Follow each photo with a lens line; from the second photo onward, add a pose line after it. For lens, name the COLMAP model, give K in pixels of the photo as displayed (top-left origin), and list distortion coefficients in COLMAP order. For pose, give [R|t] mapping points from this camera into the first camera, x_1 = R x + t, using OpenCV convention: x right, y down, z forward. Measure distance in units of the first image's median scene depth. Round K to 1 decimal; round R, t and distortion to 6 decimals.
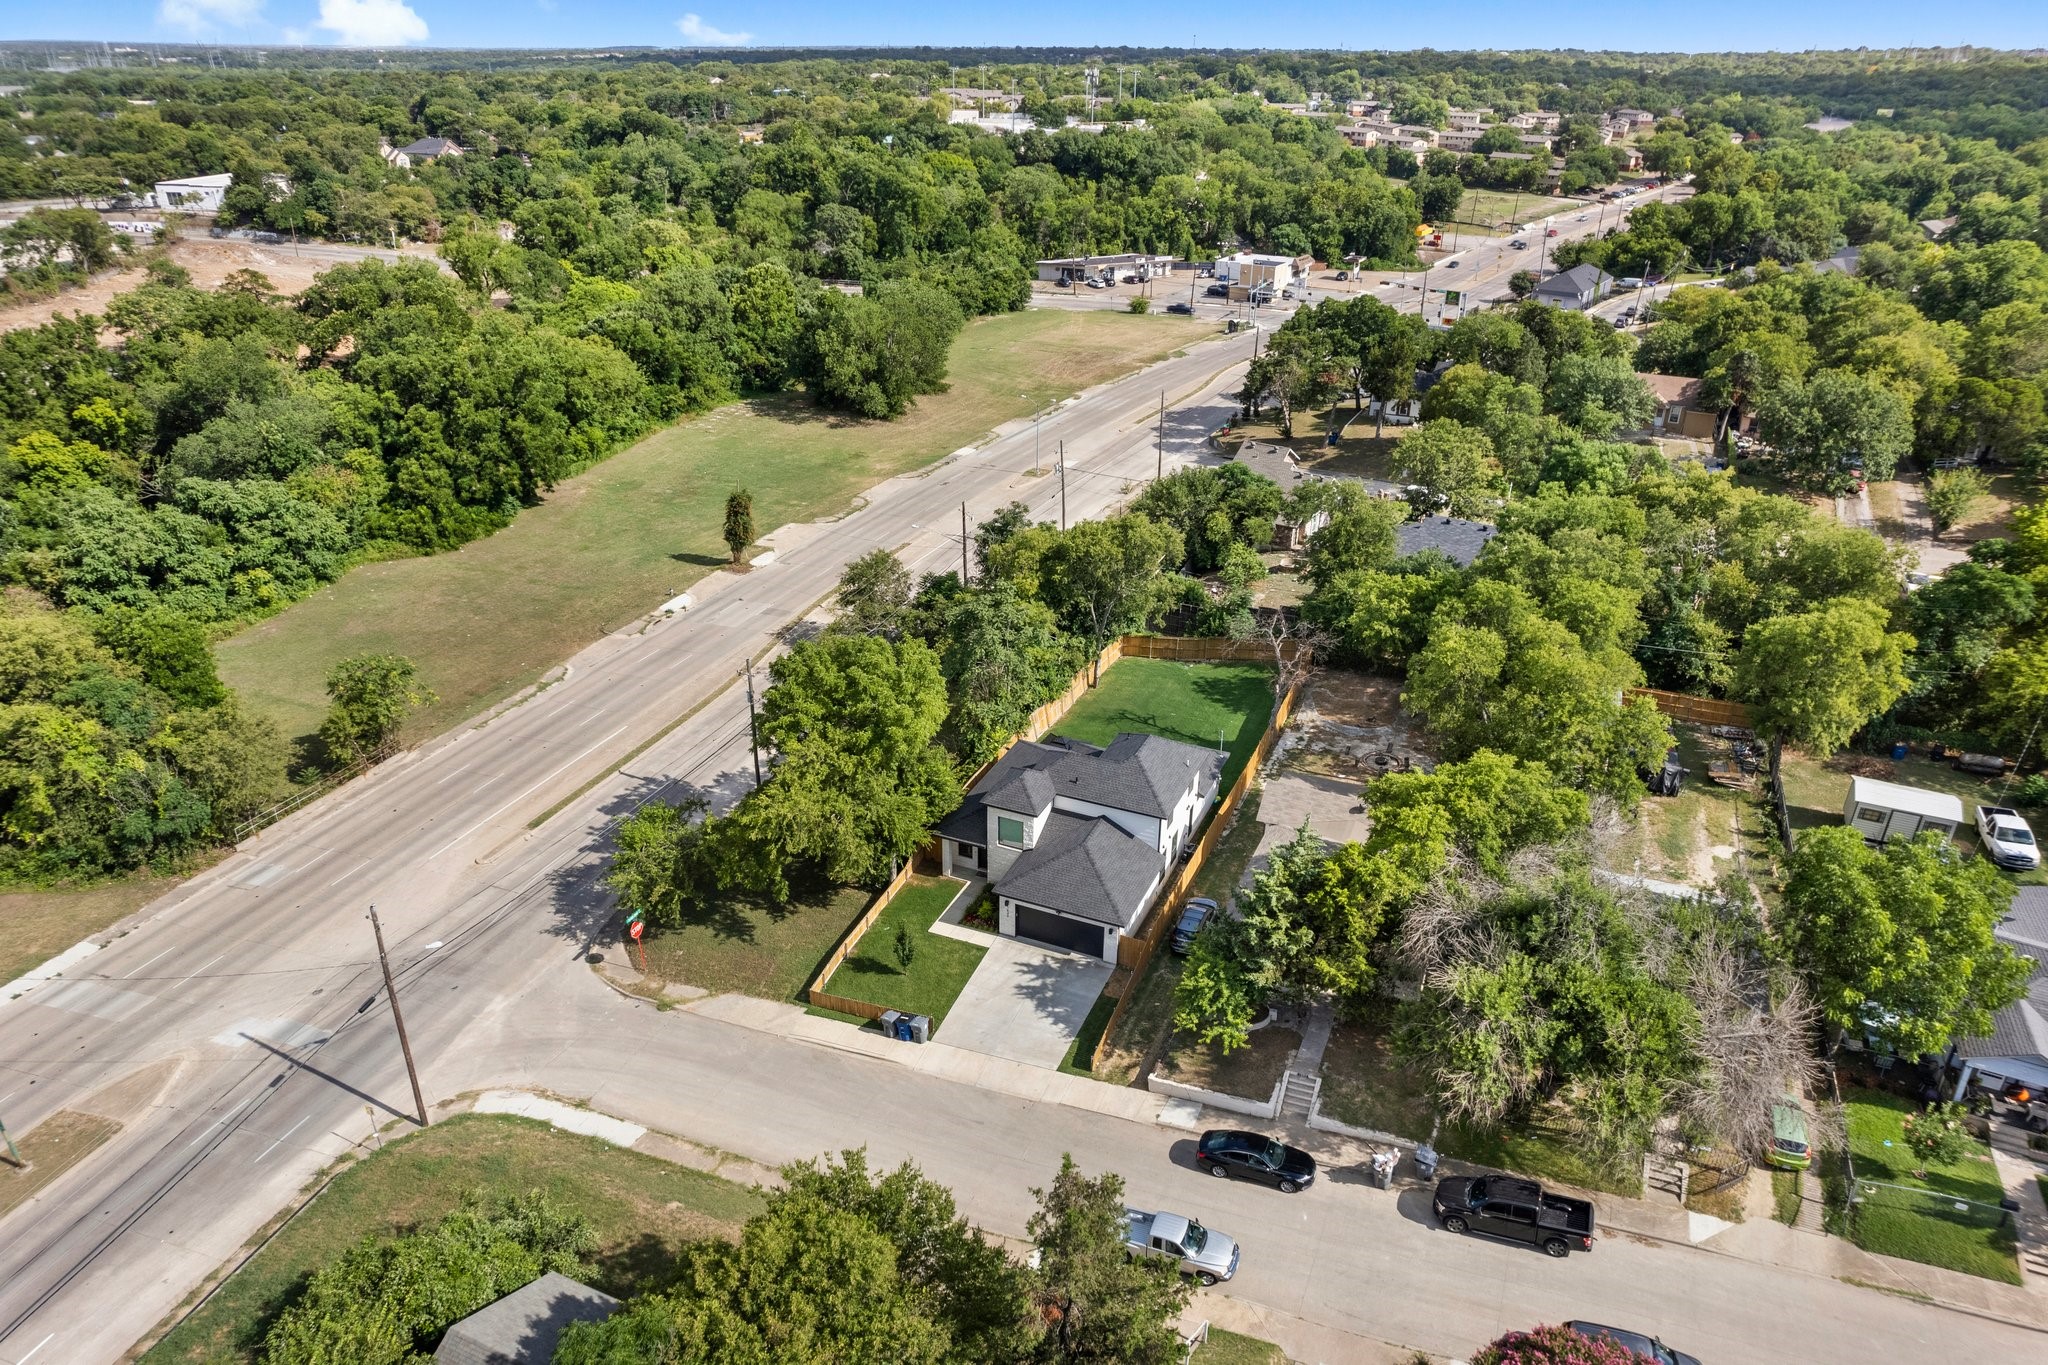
lens RADIAL K [[1319.1, 0, 1024.0], [0, 1319.1, 682.5], [0, 0, 1]] dist [-0.087726, 0.090145]
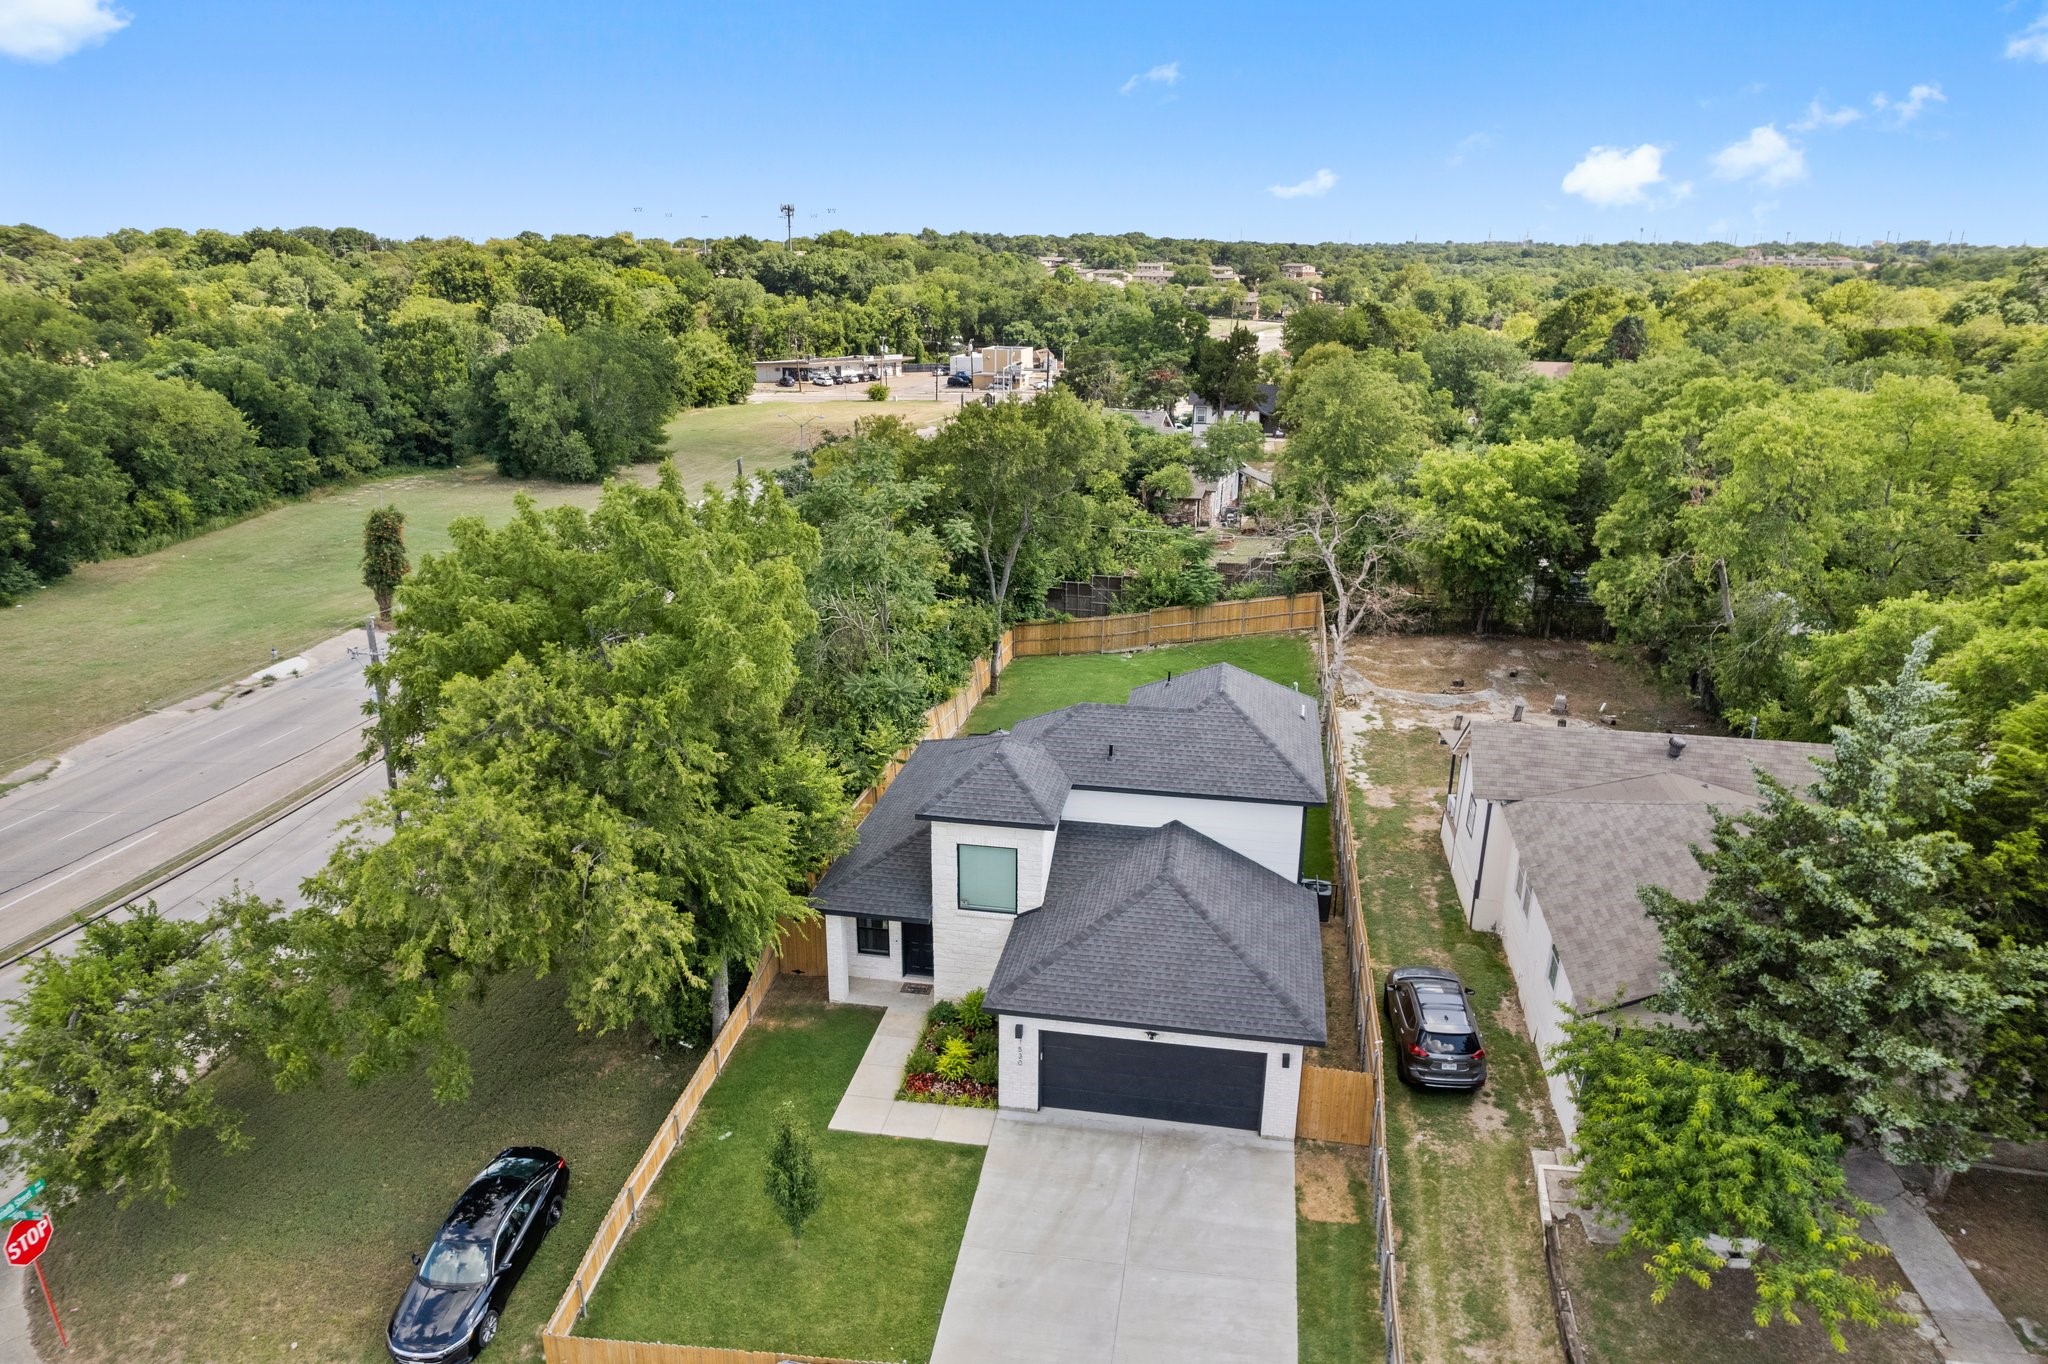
lens RADIAL K [[1319.1, 0, 1024.0], [0, 1319.1, 682.0], [0, 0, 1]] dist [-0.087726, 0.090145]
pose [[0.973221, -0.074245, 0.217552, -0.033990], [0.103220, 0.986774, -0.124995, 0.039725], [-0.205394, 0.144103, 0.968012, 0.208200]]
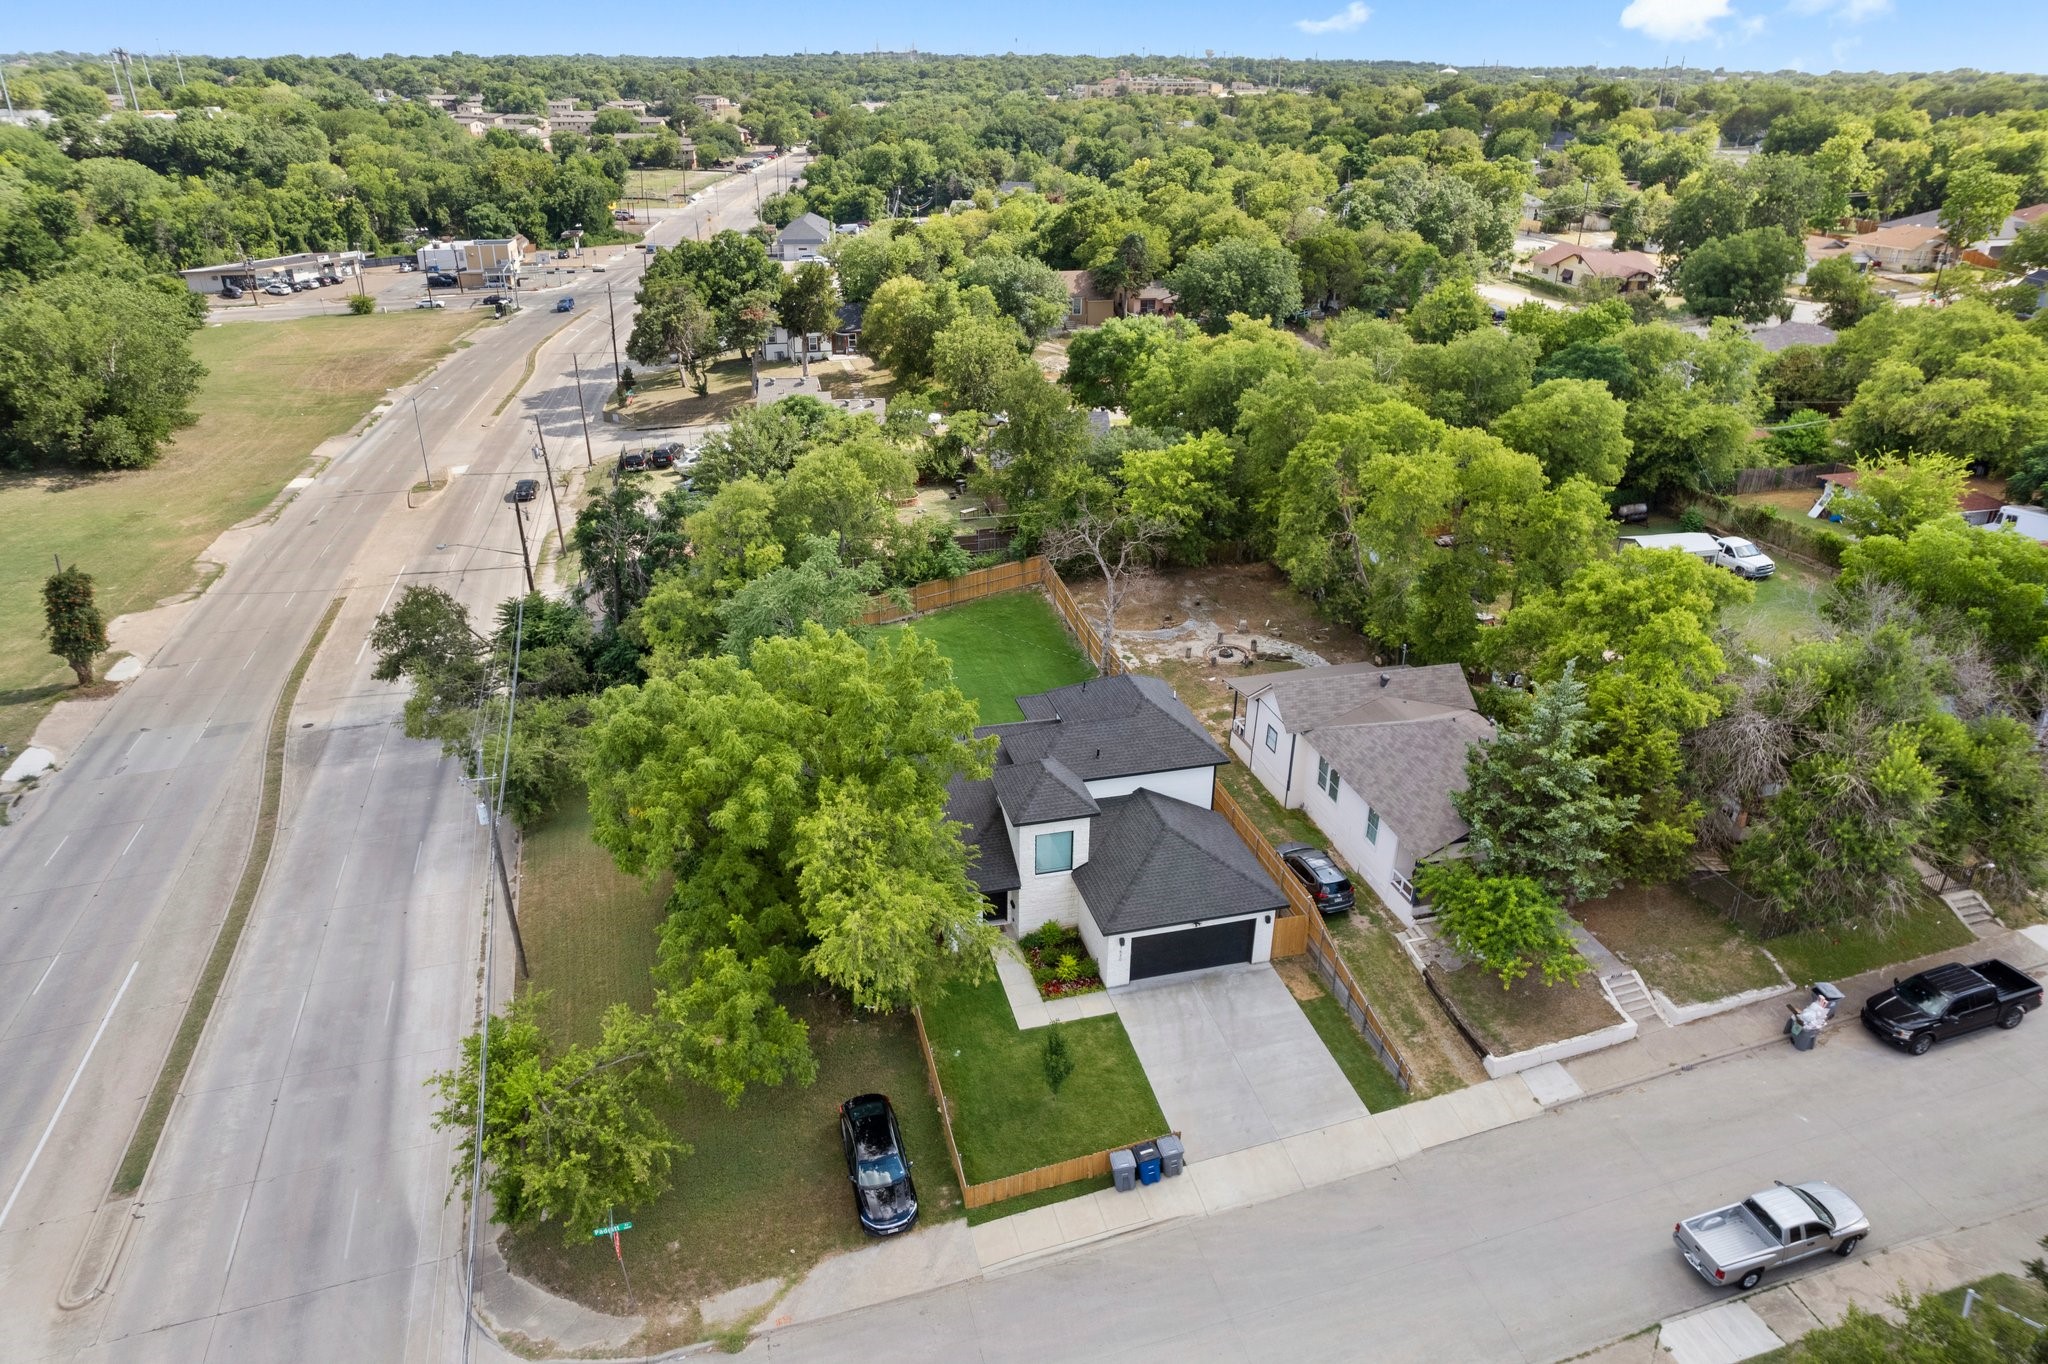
lens RADIAL K [[1319.1, 0, 1024.0], [0, 1319.1, 682.0], [0, 0, 1]] dist [-0.087726, 0.090145]
pose [[0.786697, -0.267379, 0.556432, -0.145869], [0.271233, 0.959386, 0.077532, -0.011690], [-0.554564, 0.089928, 0.827268, 0.158433]]
